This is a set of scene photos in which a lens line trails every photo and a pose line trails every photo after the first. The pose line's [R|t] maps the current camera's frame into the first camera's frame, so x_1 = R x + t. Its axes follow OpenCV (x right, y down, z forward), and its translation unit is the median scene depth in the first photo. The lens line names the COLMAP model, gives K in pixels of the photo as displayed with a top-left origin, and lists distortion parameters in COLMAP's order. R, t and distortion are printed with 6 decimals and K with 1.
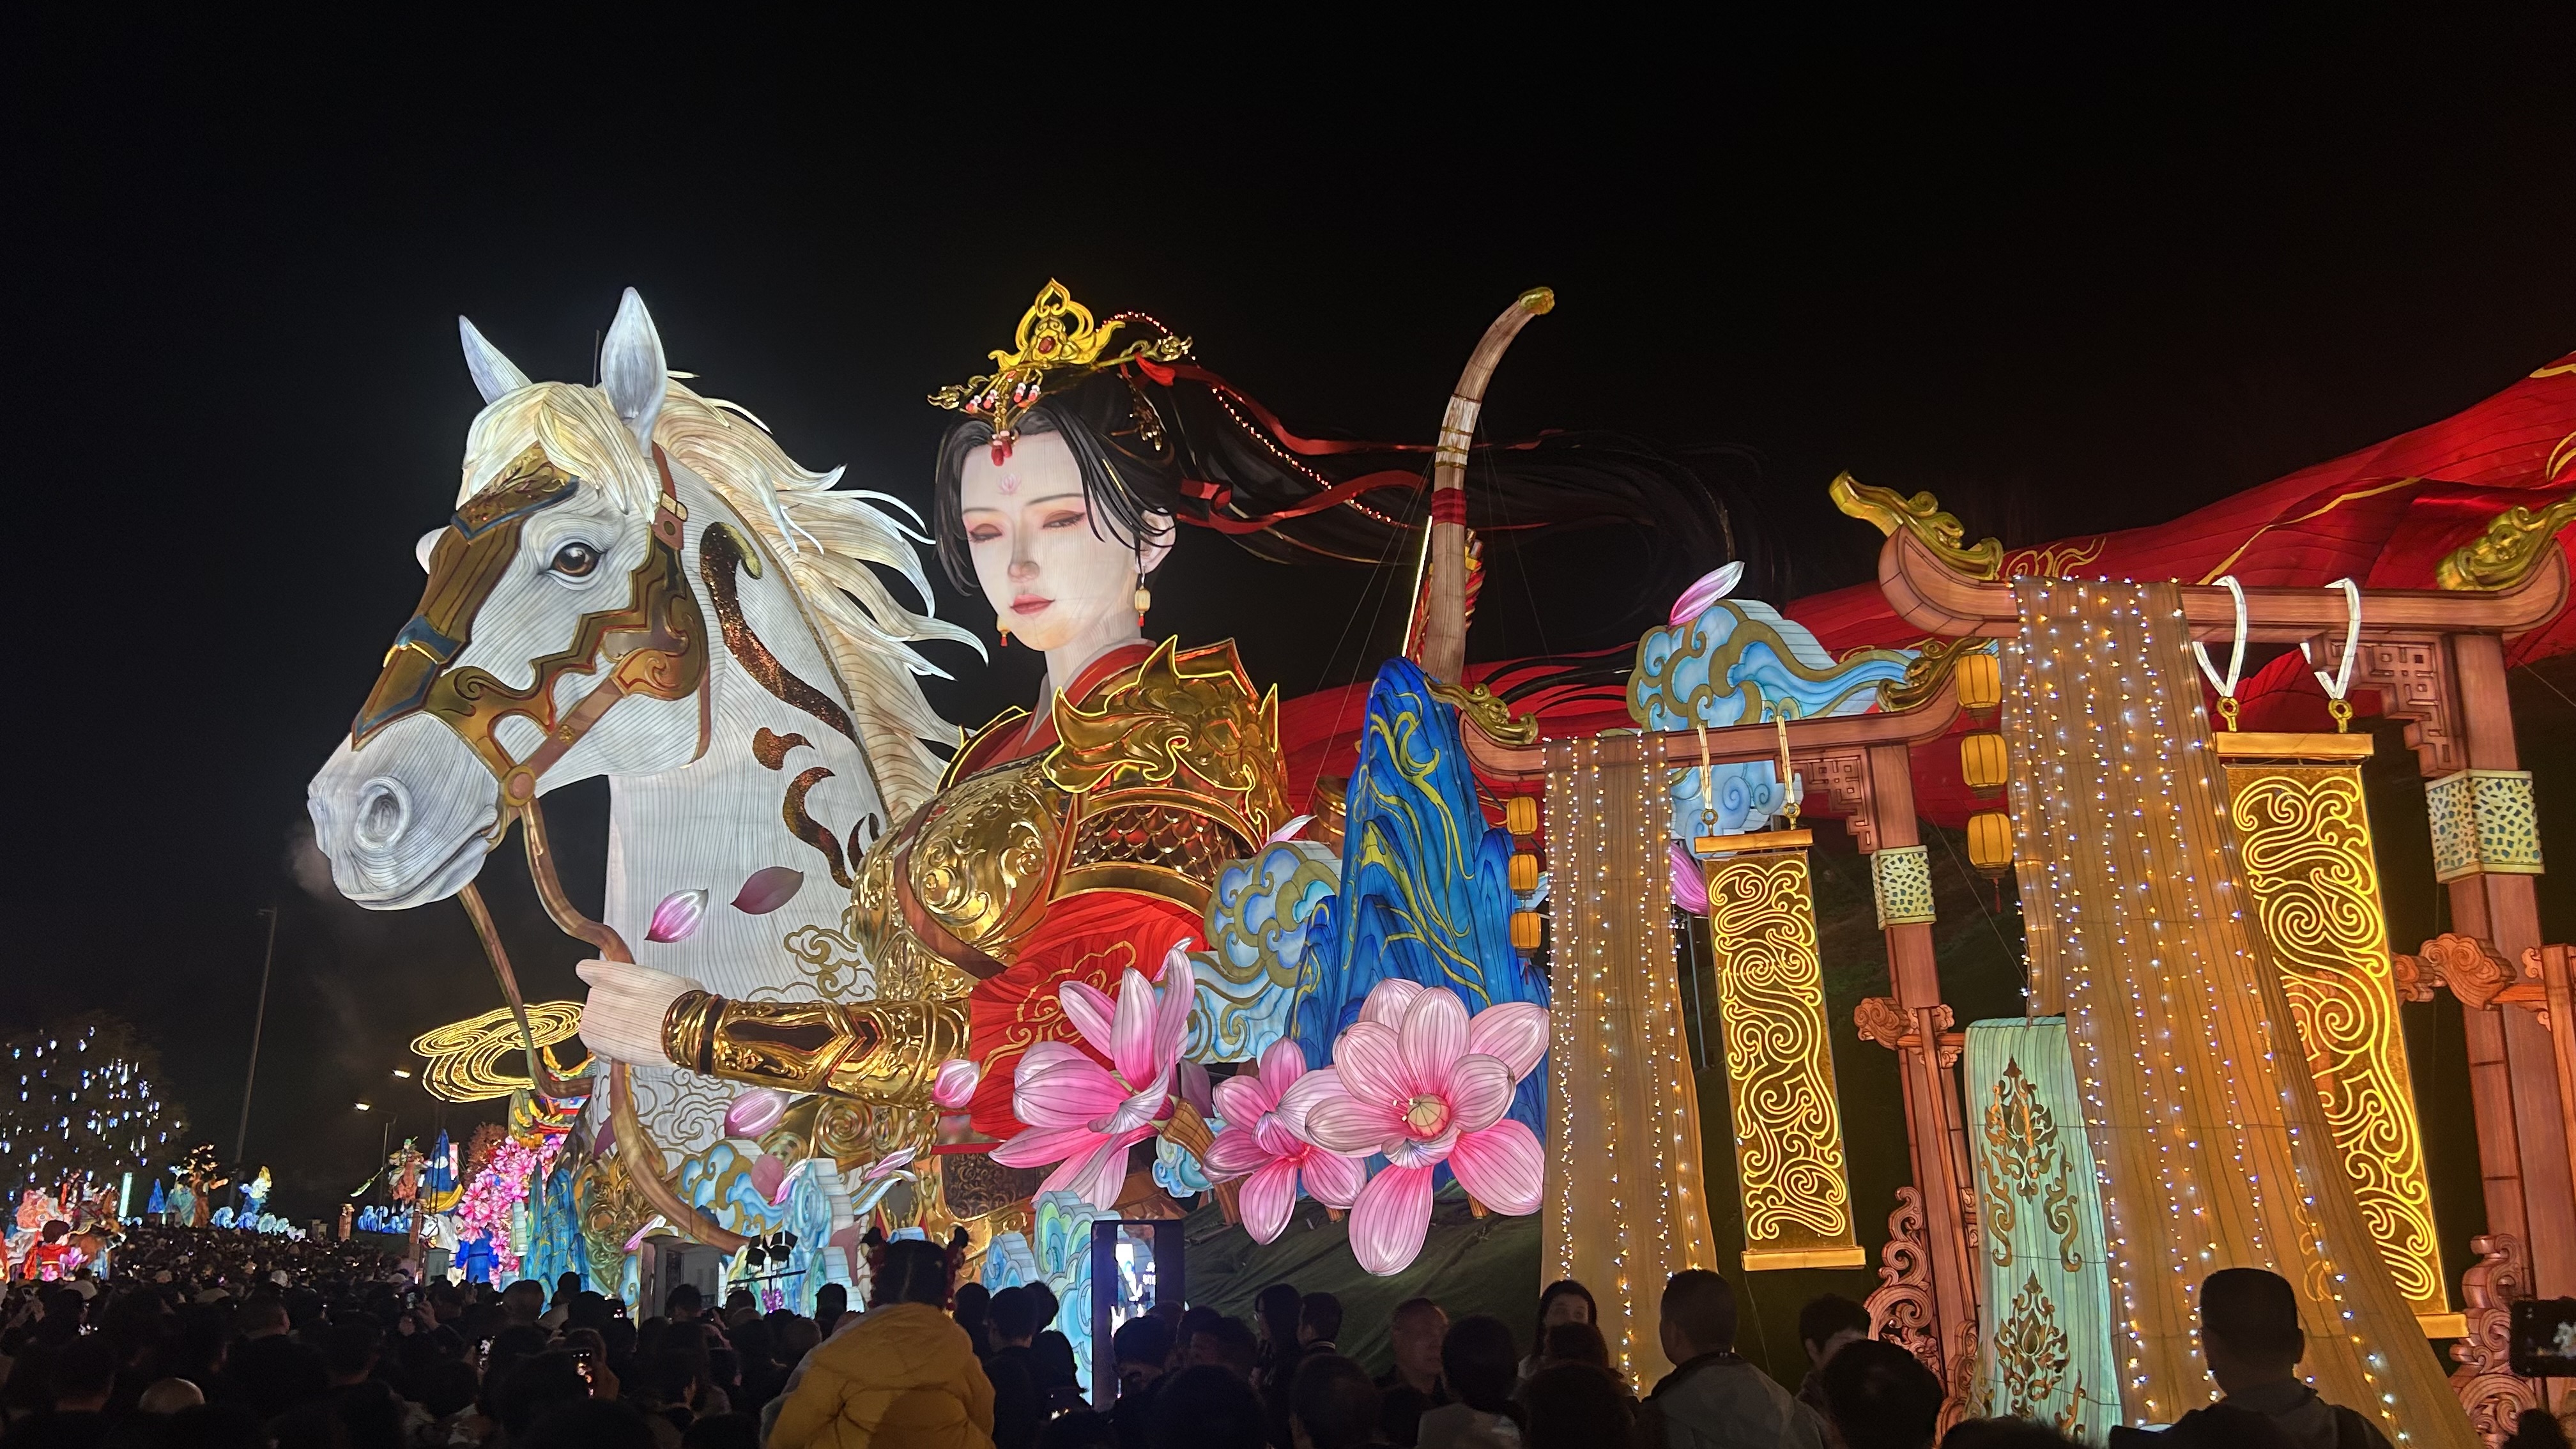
lens RADIAL K [[1949.1, 0, 1280.5], [0, 1949.1, 730.1], [0, 0, 1]] dist [0.093834, -0.169475]
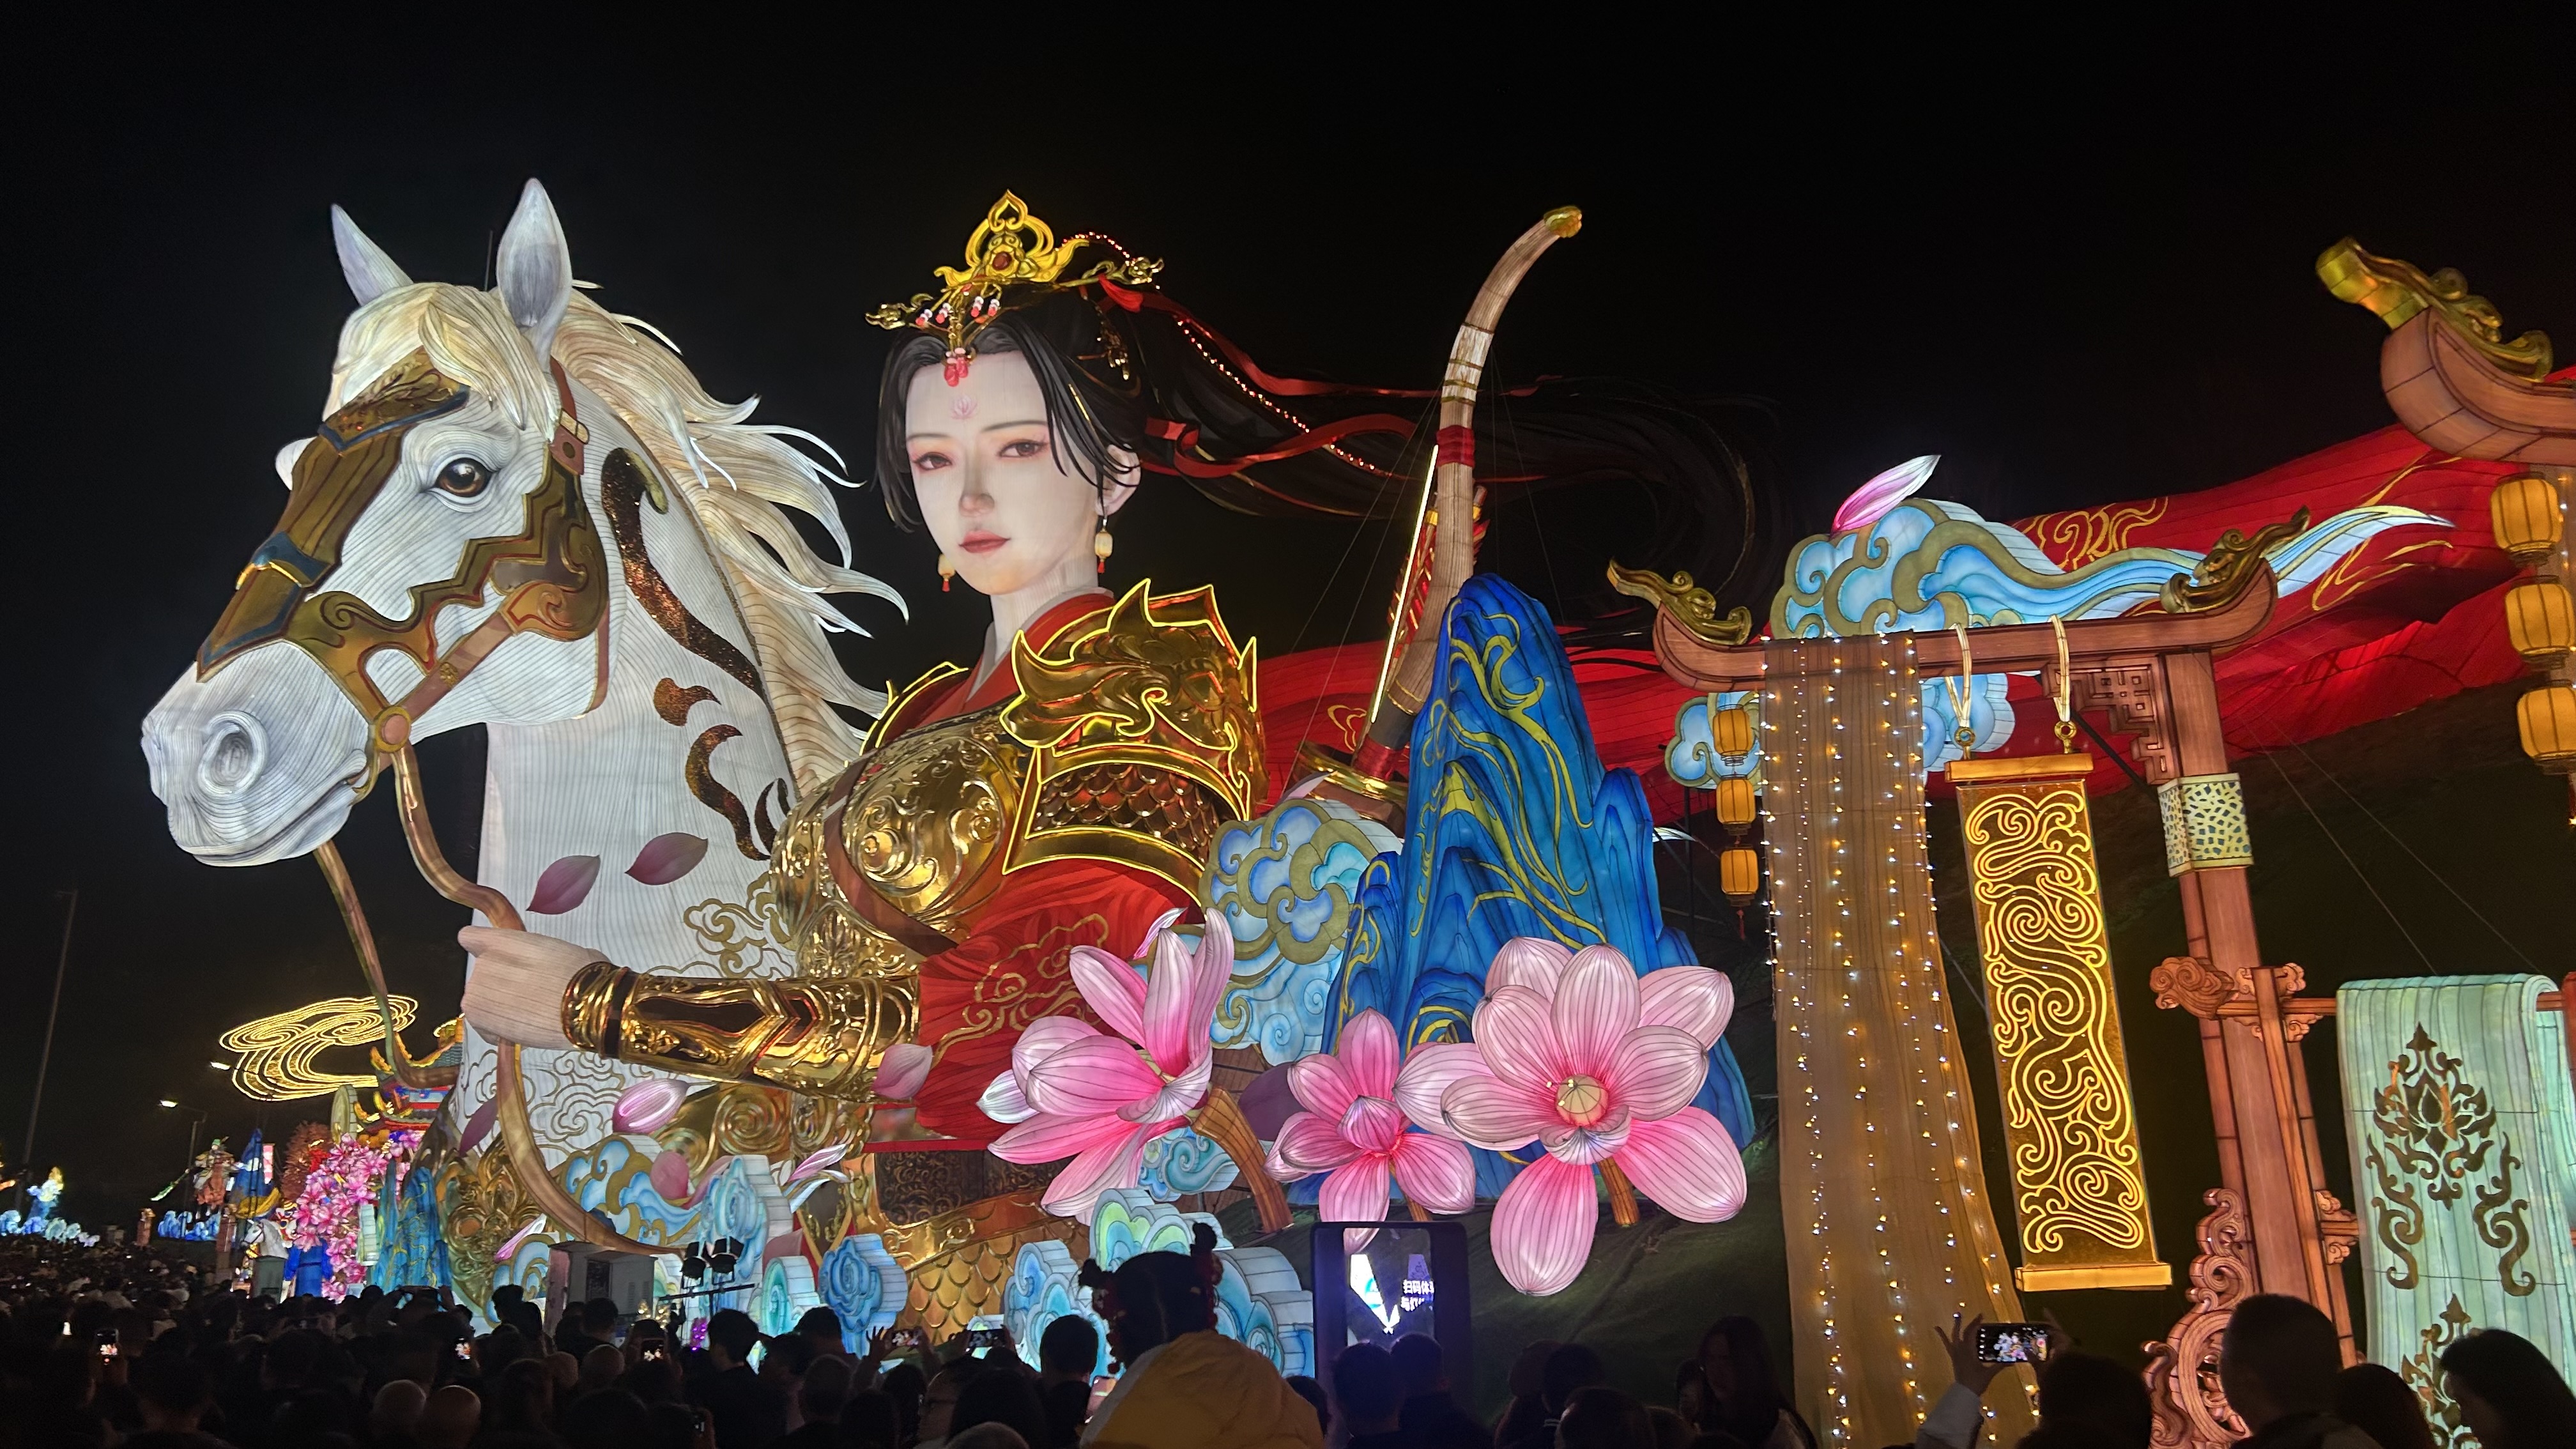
lens RADIAL K [[1948.3, 0, 1283.9], [0, 1948.3, 713.5], [0, 0, 1]] dist [0.054363, -0.055284]
pose [[0.996555, 0.025119, 0.079036, -0.059839], [-0.024053, 0.999607, -0.014421, 0.024493], [-0.079367, 0.012471, 0.996767, 0.093960]]
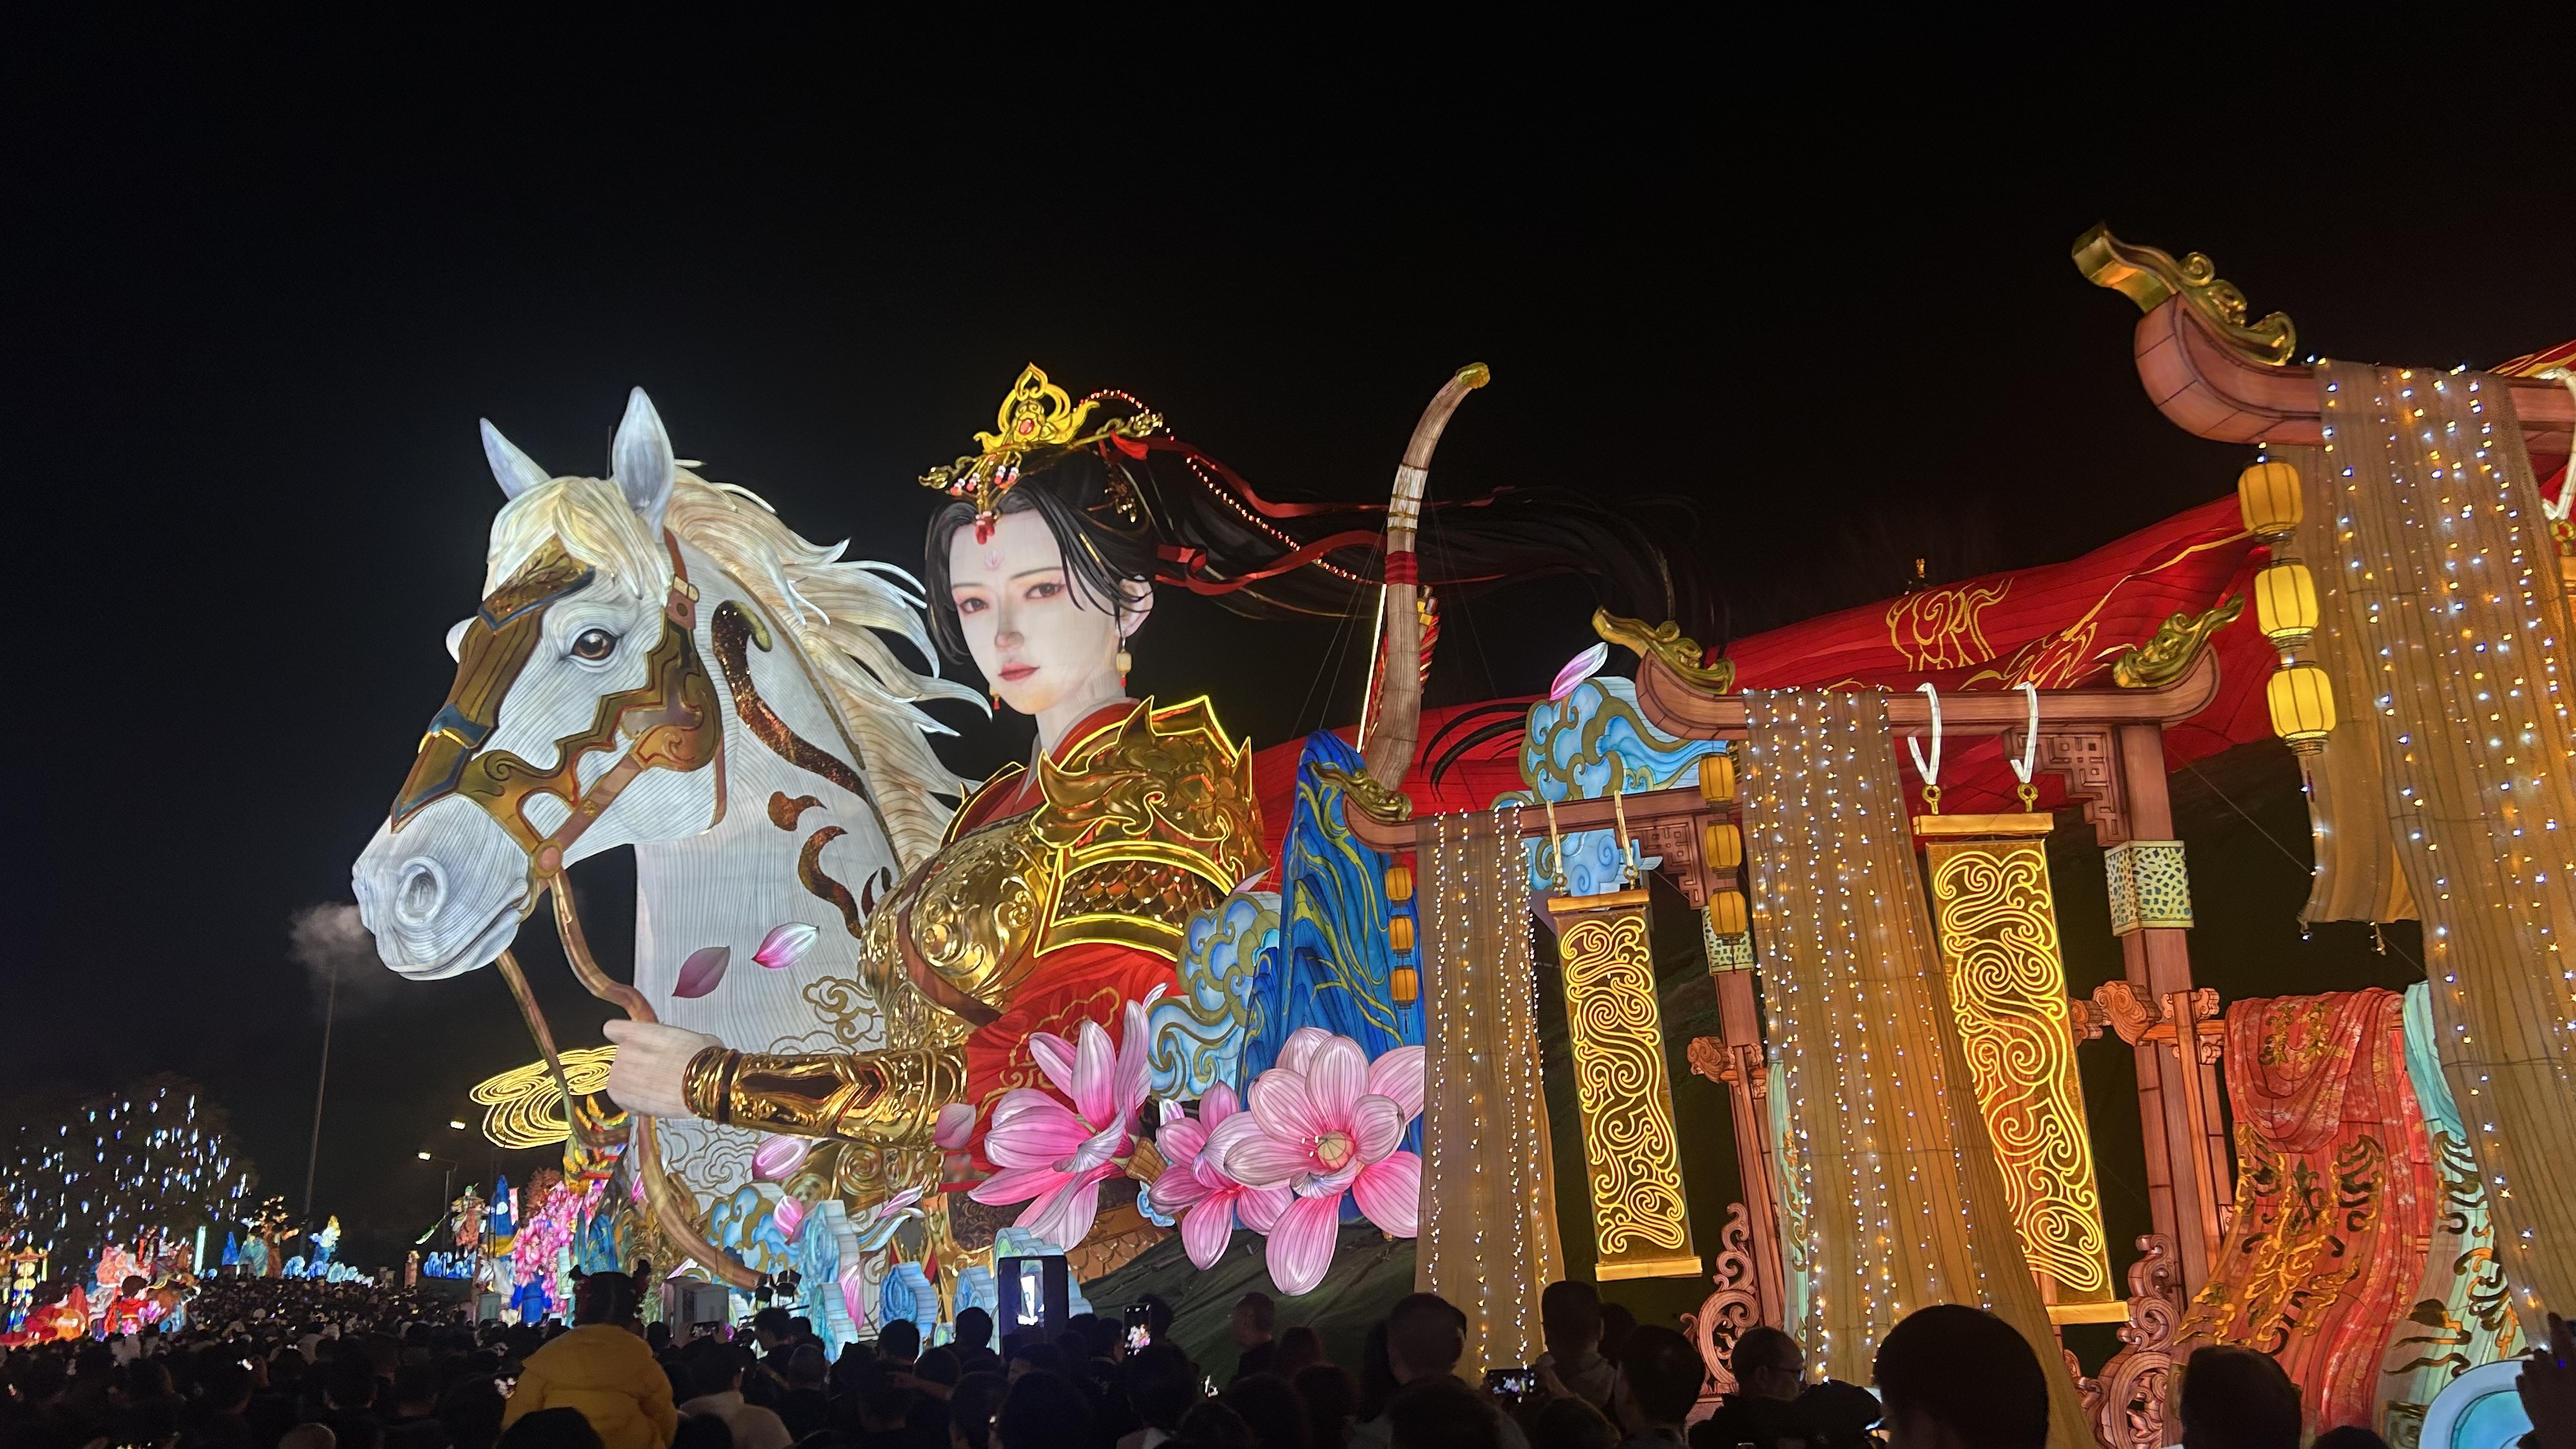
lens RADIAL K [[1946.4, 0, 1284.1], [0, 1946.4, 728.1], [0, 0, 1]] dist [0.104162, -0.204041]
pose [[0.999116, -0.036326, -0.021140, 0.039525], [0.036122, 0.999298, -0.009962, -0.017800], [0.021487, 0.009190, 0.999727, -0.063289]]
